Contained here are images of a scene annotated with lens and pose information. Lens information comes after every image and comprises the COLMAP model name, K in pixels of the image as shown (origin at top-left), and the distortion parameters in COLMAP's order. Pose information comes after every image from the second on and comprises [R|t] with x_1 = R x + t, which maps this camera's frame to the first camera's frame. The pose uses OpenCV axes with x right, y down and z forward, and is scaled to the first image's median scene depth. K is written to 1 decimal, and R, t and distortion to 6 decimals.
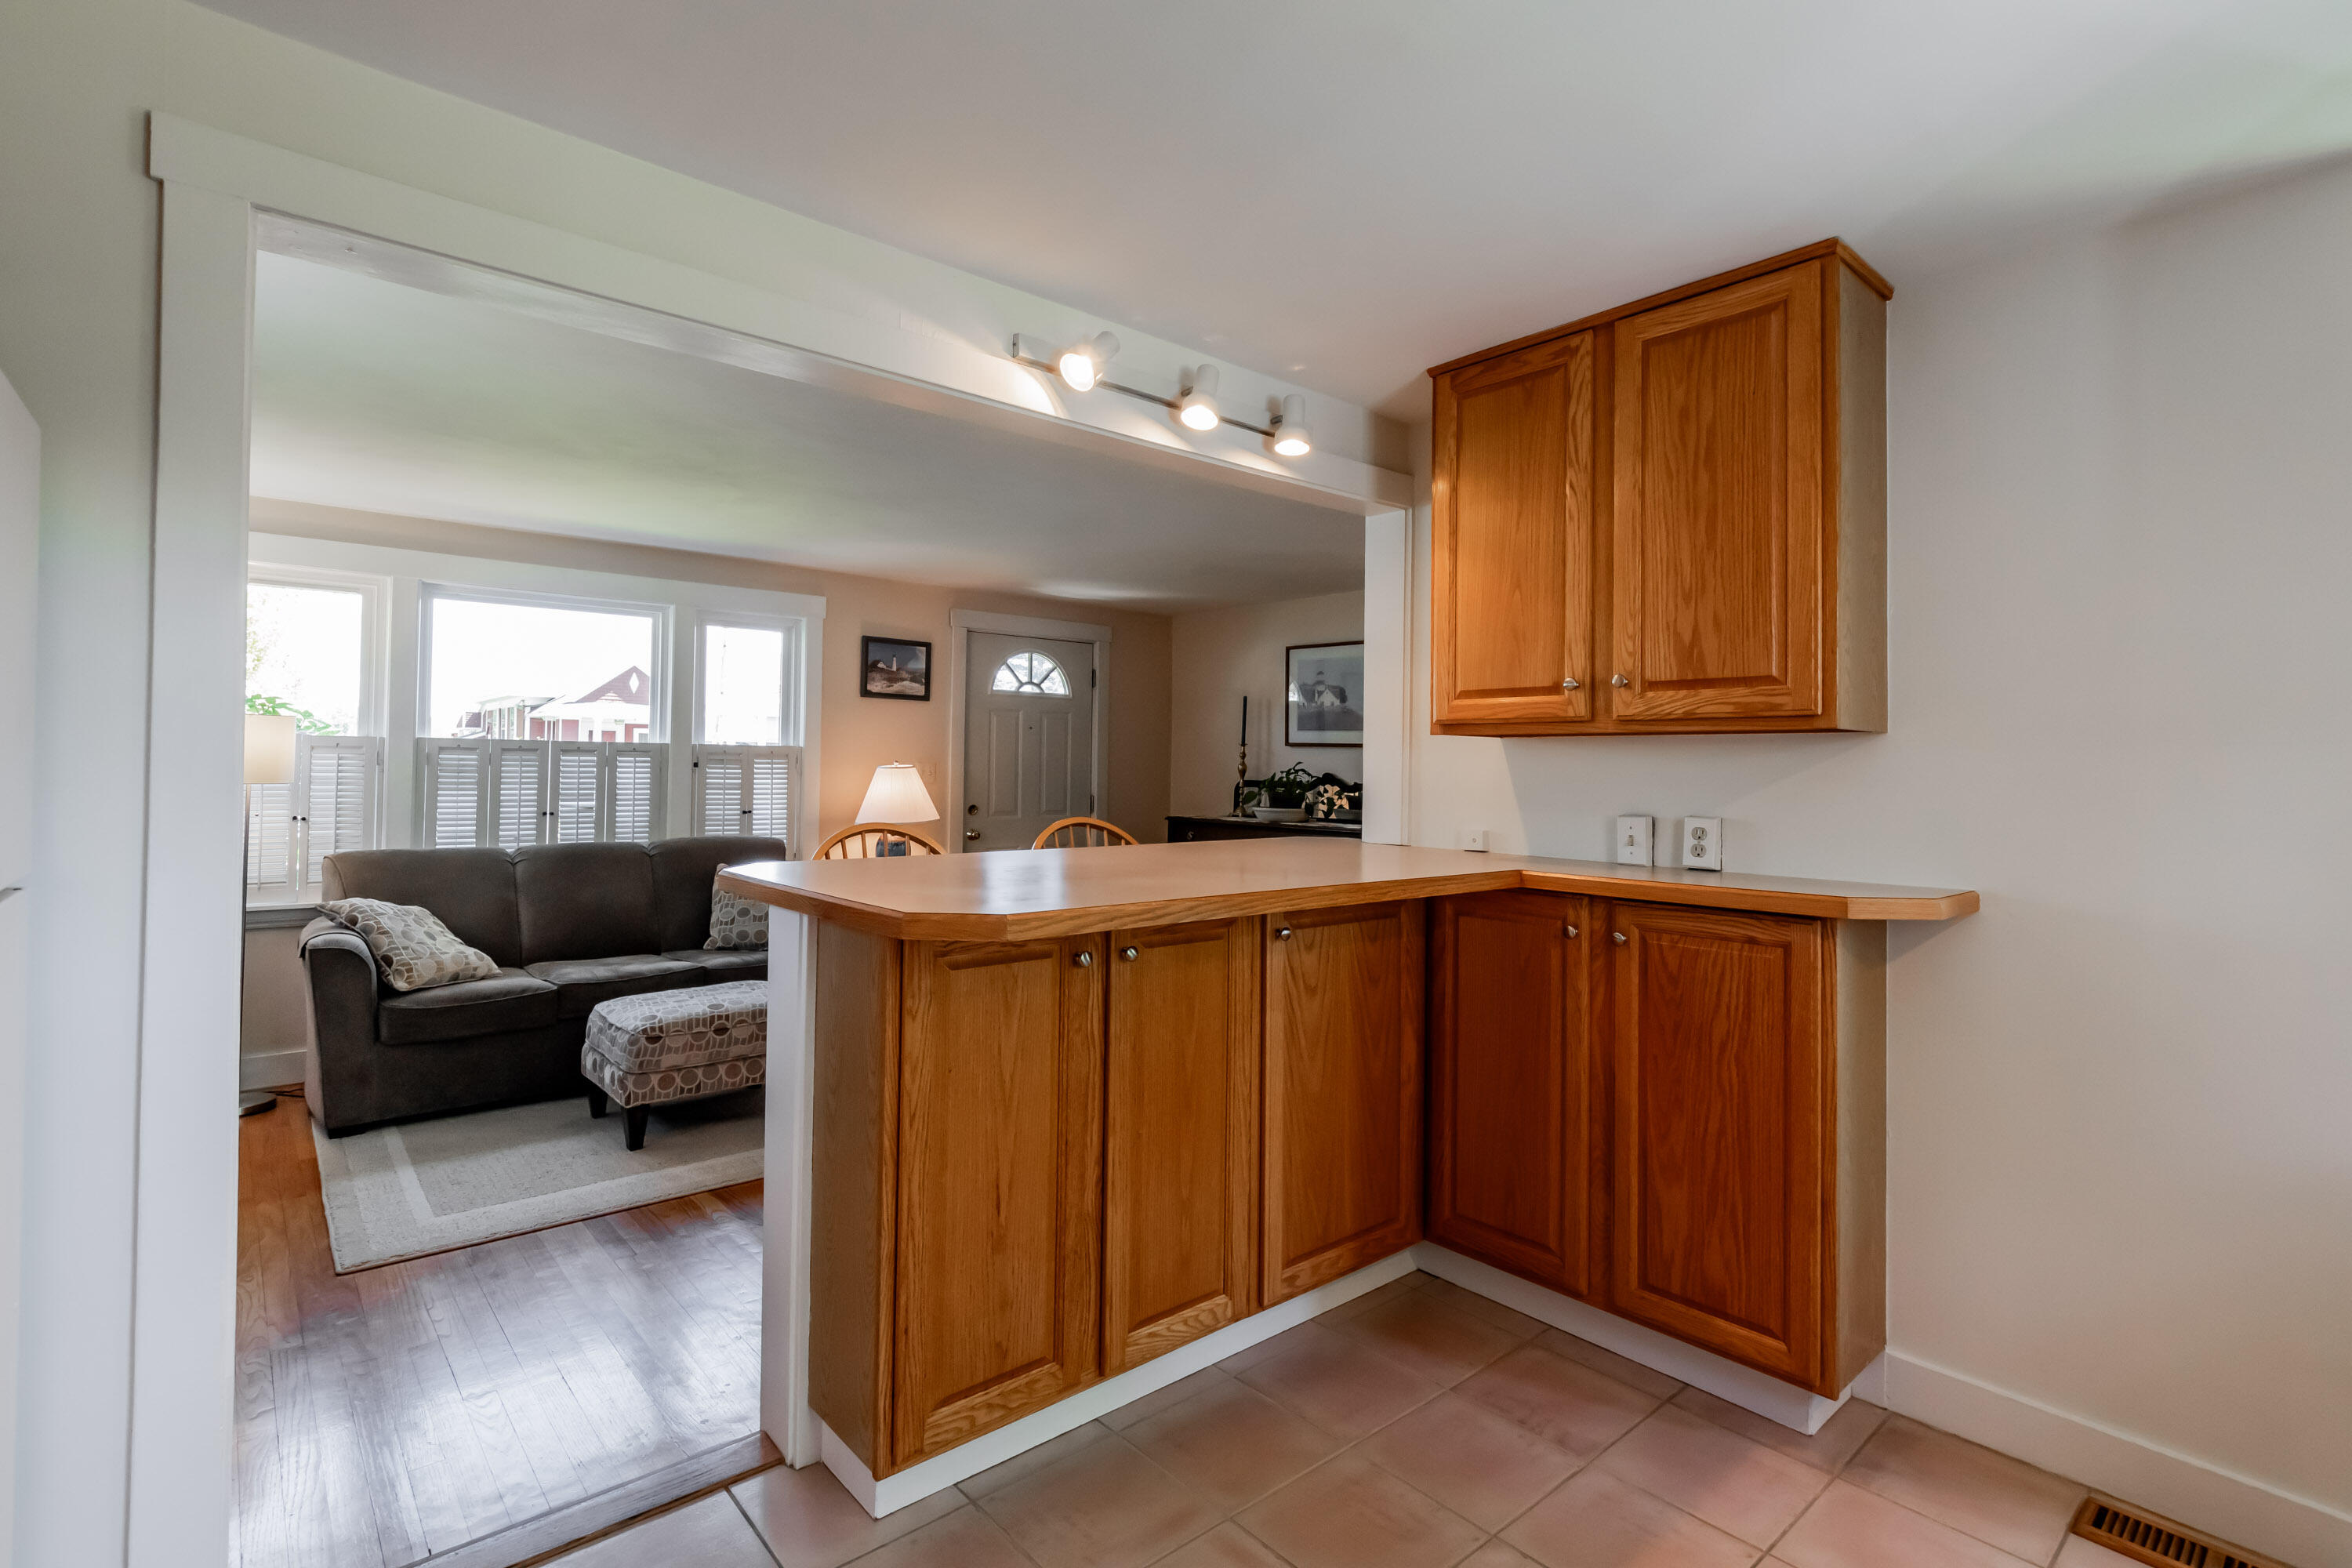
lens RADIAL K [[1112.5, 0, 1180.4], [0, 1112.5, 775.5], [0, 0, 1]] dist [0.004648, -0.000366]
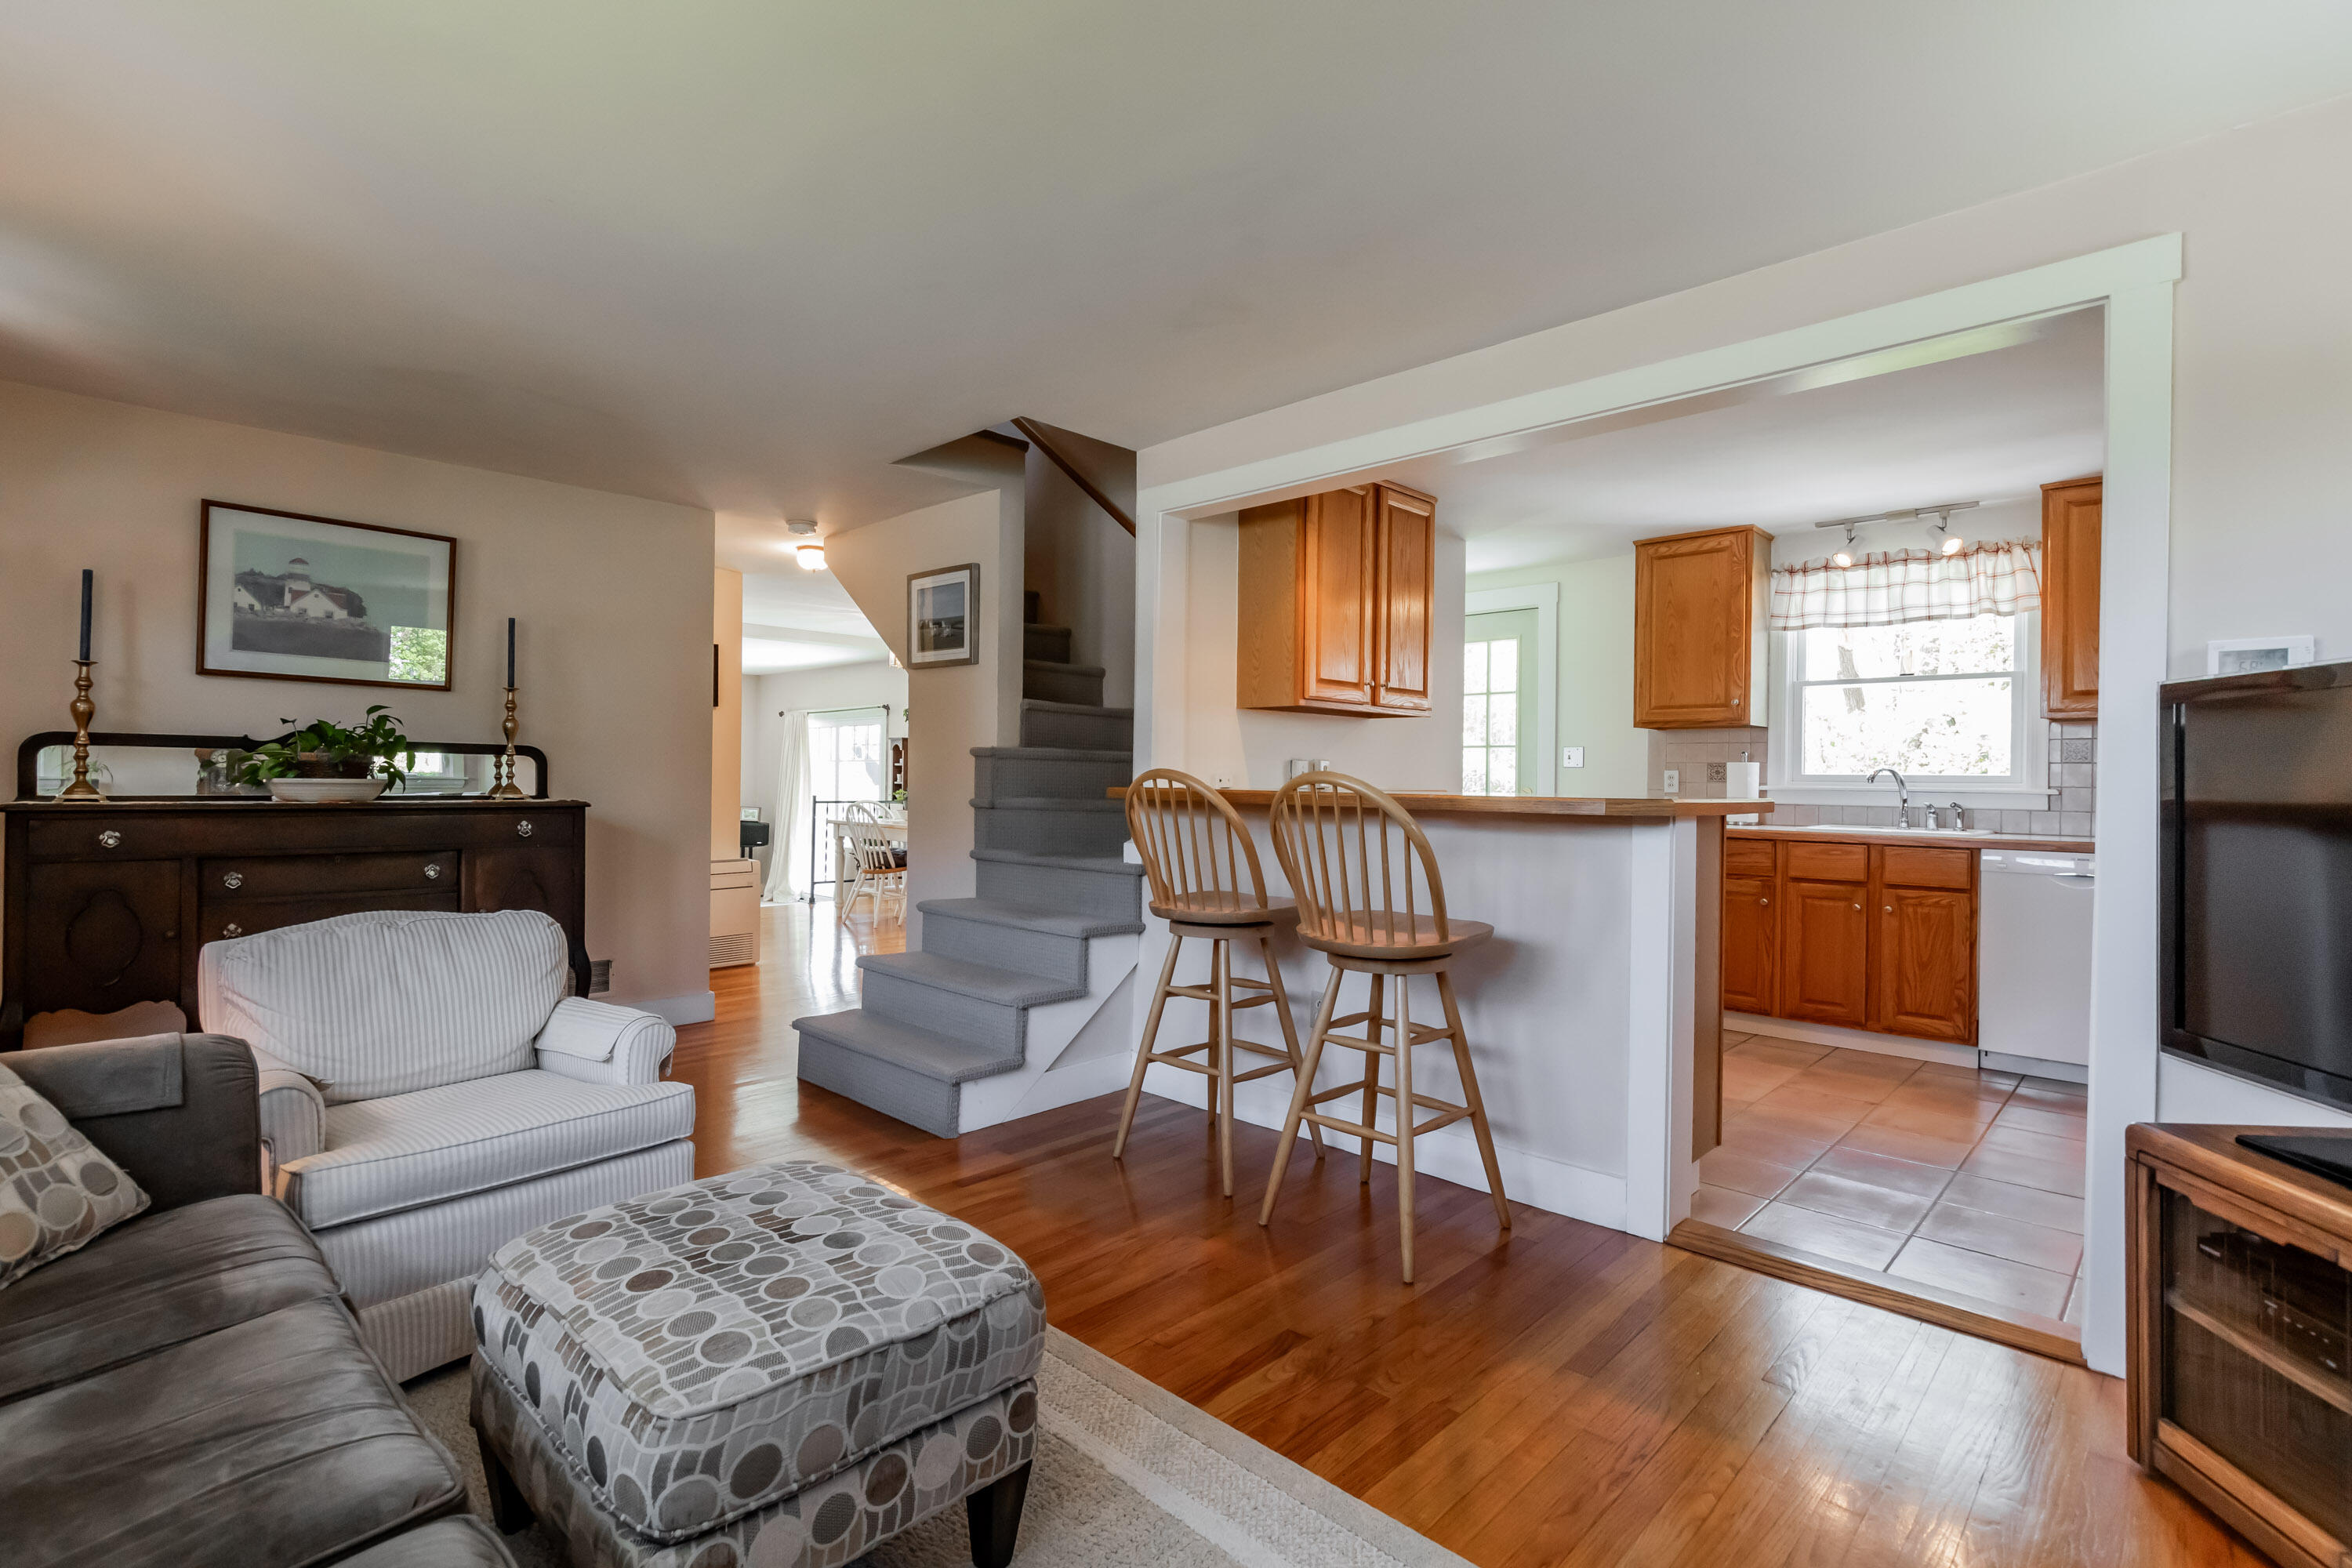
lens RADIAL K [[1112.5, 0, 1185.2], [0, 1112.5, 783.6], [0, 0, 1]] dist [0.004648, -0.000366]
pose [[-0.097598, -0.019451, 0.995036, -0.533827], [-0.009904, 0.999778, 0.018572, 0.014244], [-0.995177, -0.008042, -0.097769, 0.562010]]
